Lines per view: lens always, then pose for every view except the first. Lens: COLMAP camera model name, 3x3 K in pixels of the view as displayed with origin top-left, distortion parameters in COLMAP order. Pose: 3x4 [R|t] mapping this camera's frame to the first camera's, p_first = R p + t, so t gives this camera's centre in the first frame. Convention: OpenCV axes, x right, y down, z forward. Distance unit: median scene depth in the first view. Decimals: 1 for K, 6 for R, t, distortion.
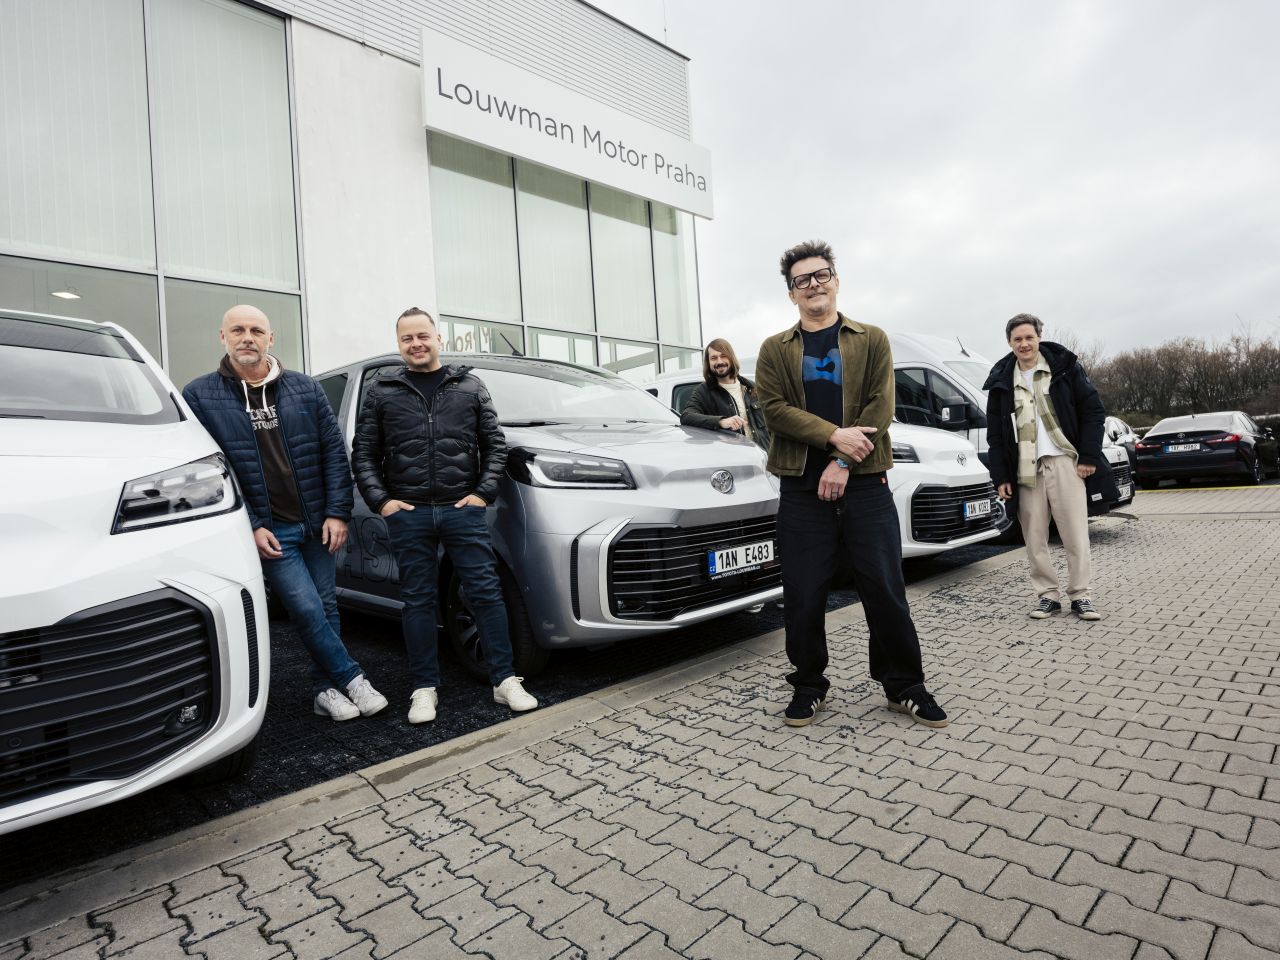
lens RADIAL K [[672.8, 0, 661.2], [0, 672.8, 476.2], [0, 0, 1]] dist [-0.001997, 0.000576]
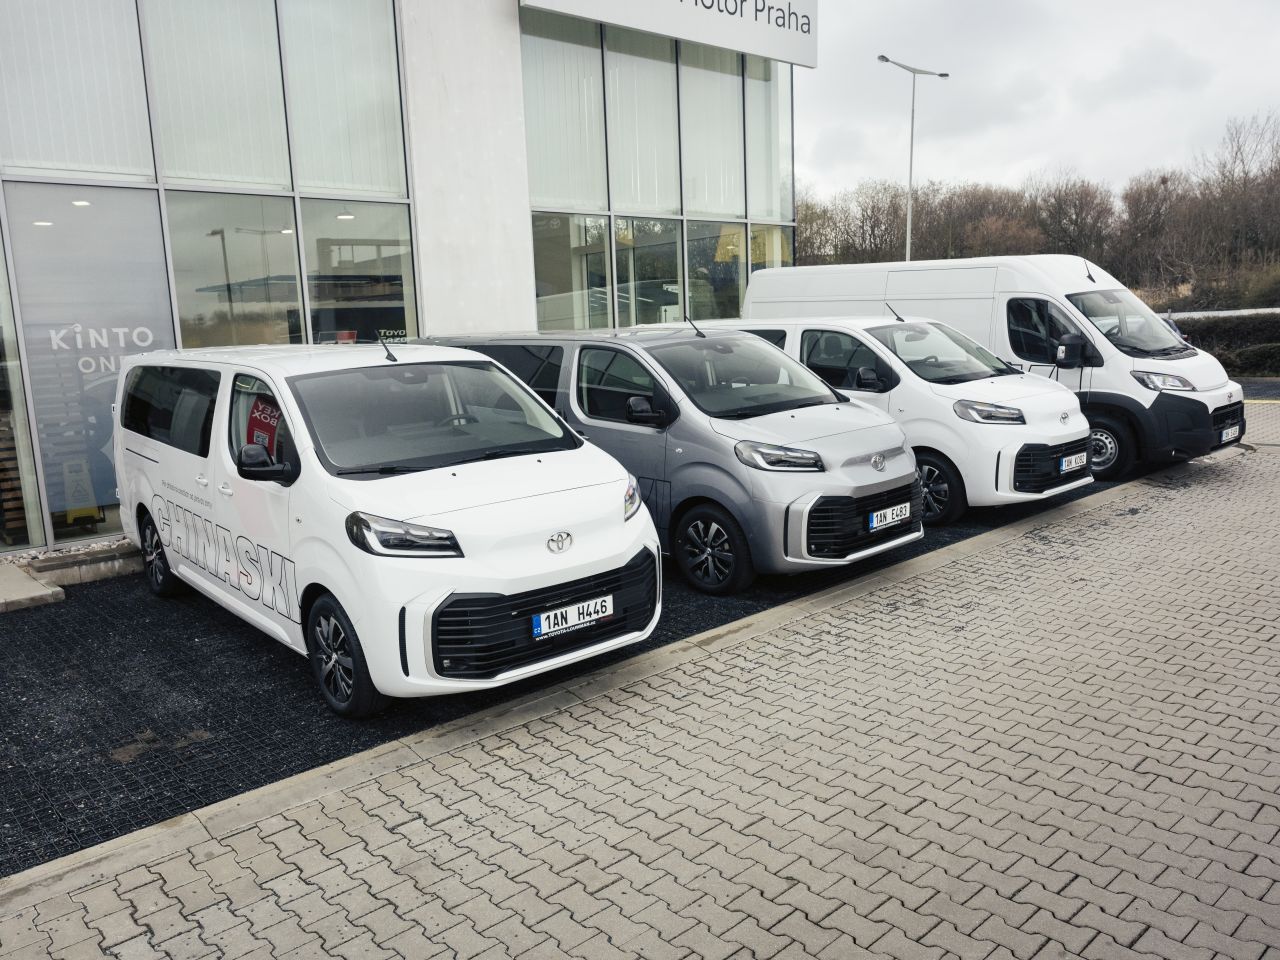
lens RADIAL K [[929.3, 0, 640.3], [0, 929.3, 479.2], [0, 0, 1]] dist [-0.002606, -0.002795]
pose [[0.998923, 0.031032, -0.034485, -0.373848], [-0.024560, 0.984374, 0.174368, -0.312679], [0.039357, -0.173334, 0.984076, -1.039635]]
